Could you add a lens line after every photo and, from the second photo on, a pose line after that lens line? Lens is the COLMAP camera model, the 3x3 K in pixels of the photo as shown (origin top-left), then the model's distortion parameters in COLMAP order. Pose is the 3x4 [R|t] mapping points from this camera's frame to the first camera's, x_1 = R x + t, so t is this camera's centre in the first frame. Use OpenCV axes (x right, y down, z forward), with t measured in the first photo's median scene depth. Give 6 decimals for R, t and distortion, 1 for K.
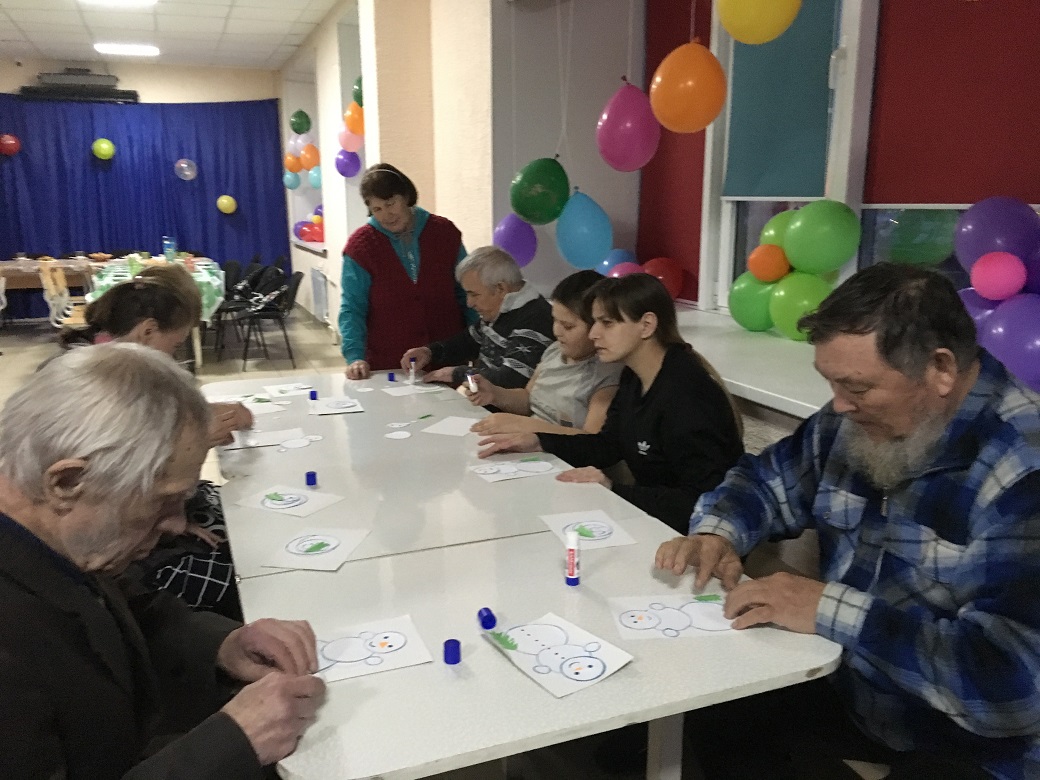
lens RADIAL K [[866.6, 0, 520.0], [0, 866.6, 390.0], [0, 0, 1]] dist [0.005394, 0.003231]
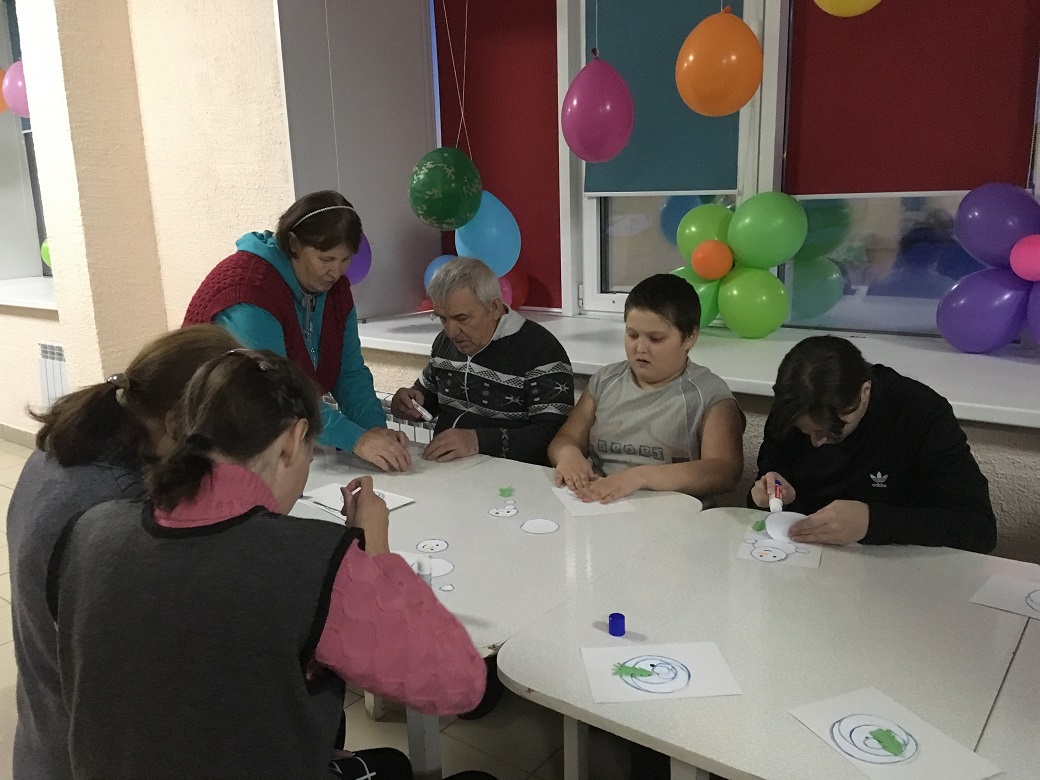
lens RADIAL K [[848.9, 0, 520.0], [0, 848.9, 390.0], [0, 0, 1]] dist [0.002554, 0.002204]
pose [[0.849395, -0.130266, 0.511428, -0.394263], [0.131683, 0.990721, 0.033643, -0.065425], [-0.511065, 0.038770, 0.858667, 0.322324]]
